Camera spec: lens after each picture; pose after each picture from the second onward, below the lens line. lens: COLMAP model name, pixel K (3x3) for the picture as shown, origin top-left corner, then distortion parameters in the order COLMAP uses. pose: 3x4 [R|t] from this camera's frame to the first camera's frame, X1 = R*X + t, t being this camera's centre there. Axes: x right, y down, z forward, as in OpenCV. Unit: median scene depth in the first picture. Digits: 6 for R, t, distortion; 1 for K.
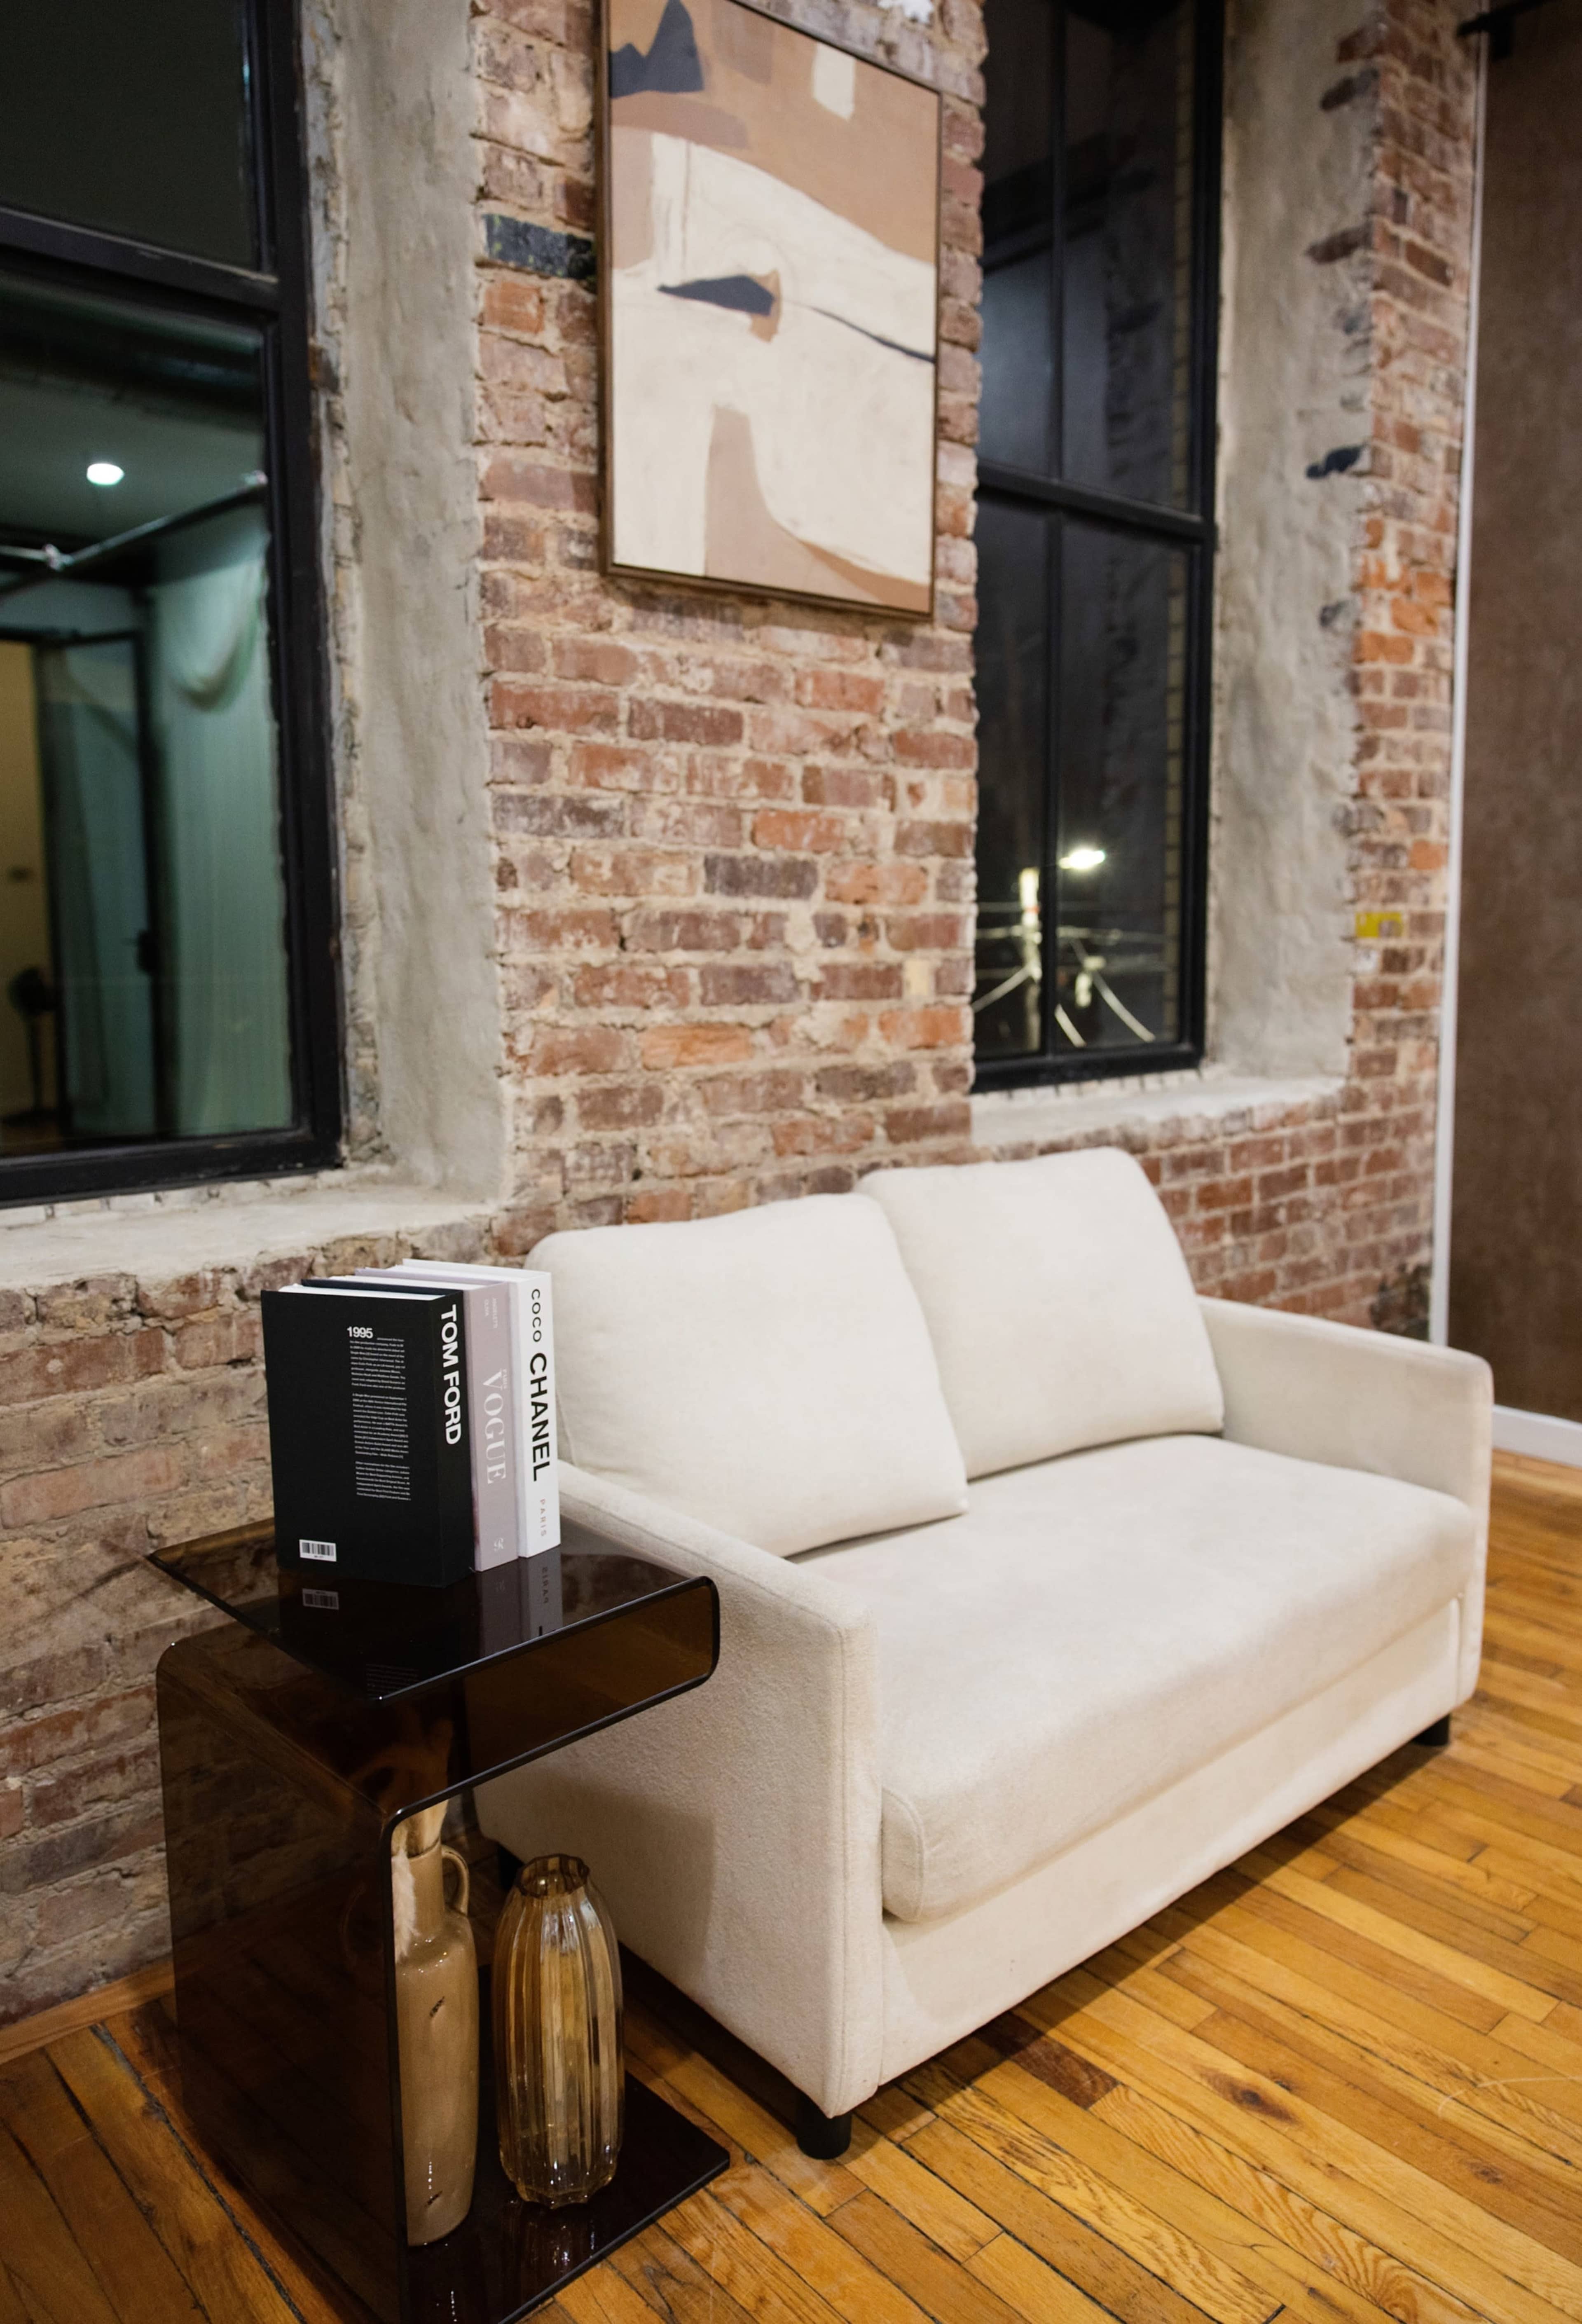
lens RADIAL K [[1644.2, 0, 807.1], [0, 1644.2, 1125.5], [0, 0, 1]] dist [-0.002742, 0.002786]
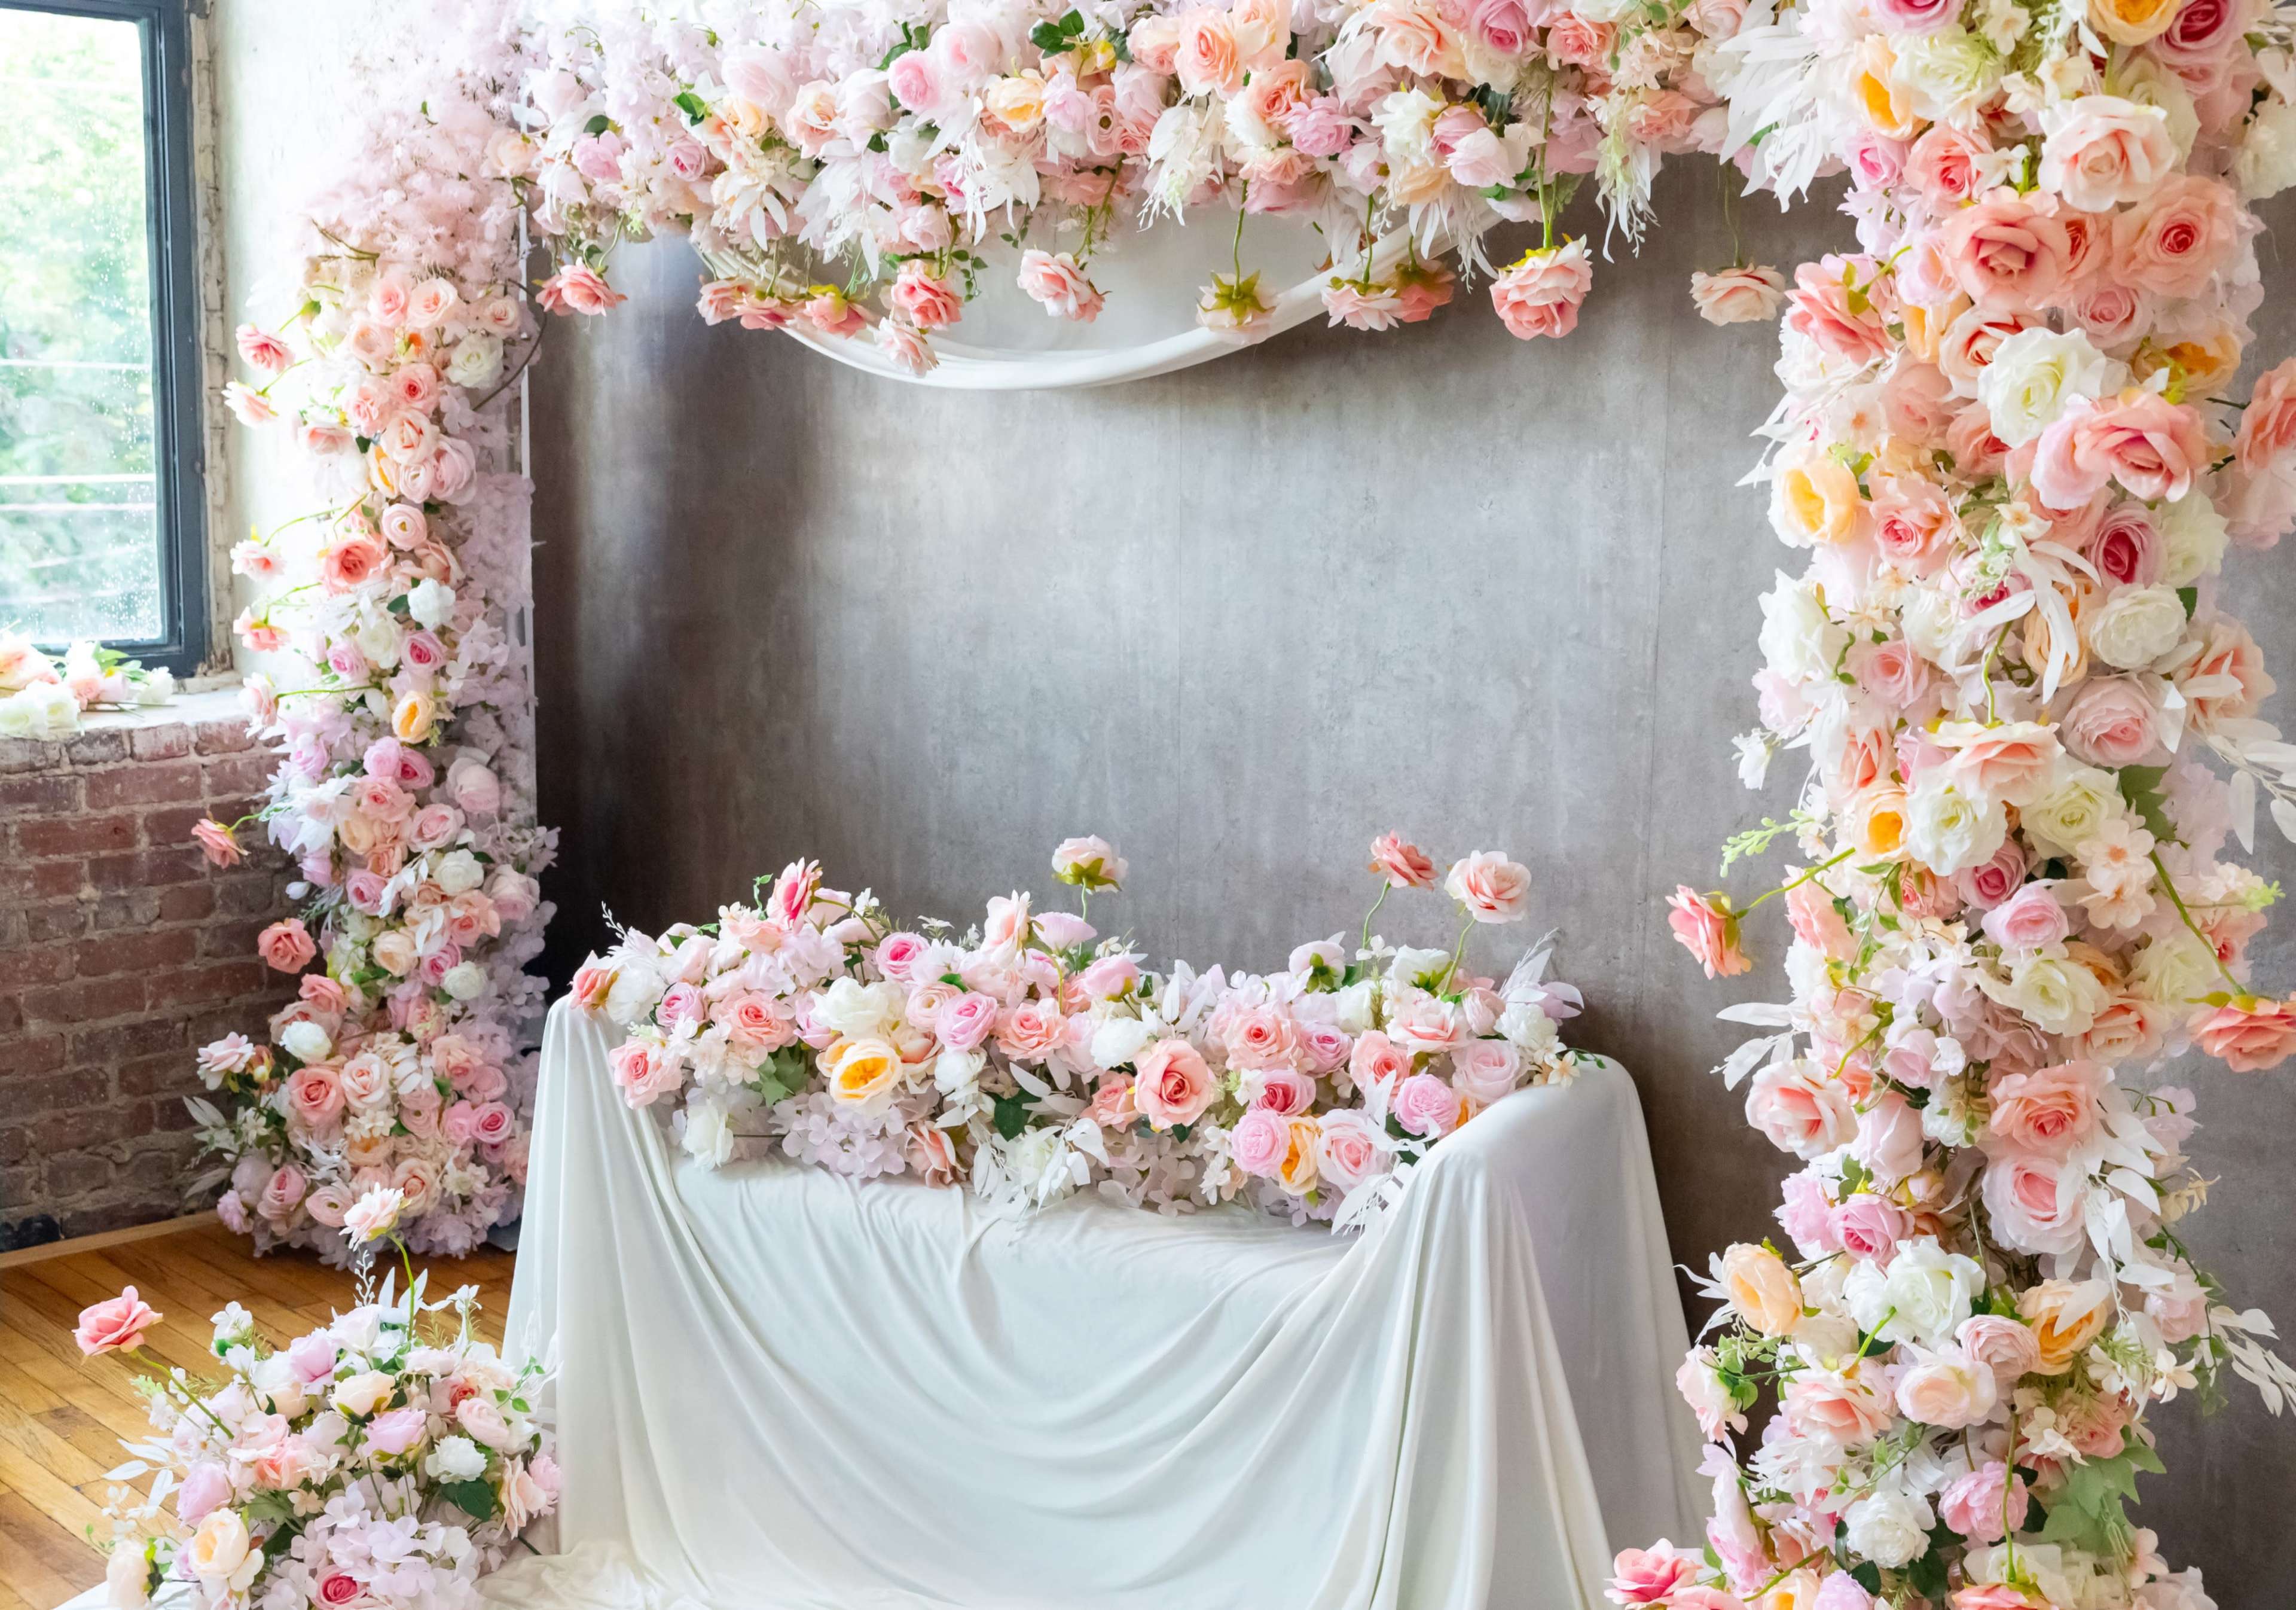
lens RADIAL K [[2703.5, 0, 1042.5], [0, 2703.5, 813.2], [0, 0, 1]] dist [0.002621, 0.000000]
pose [[0.999309, 0.018453, 0.032255, 0.912034], [-0.019363, 0.999417, 0.028136, -0.021443], [-0.031717, -0.028741, 0.999084, -0.462165]]
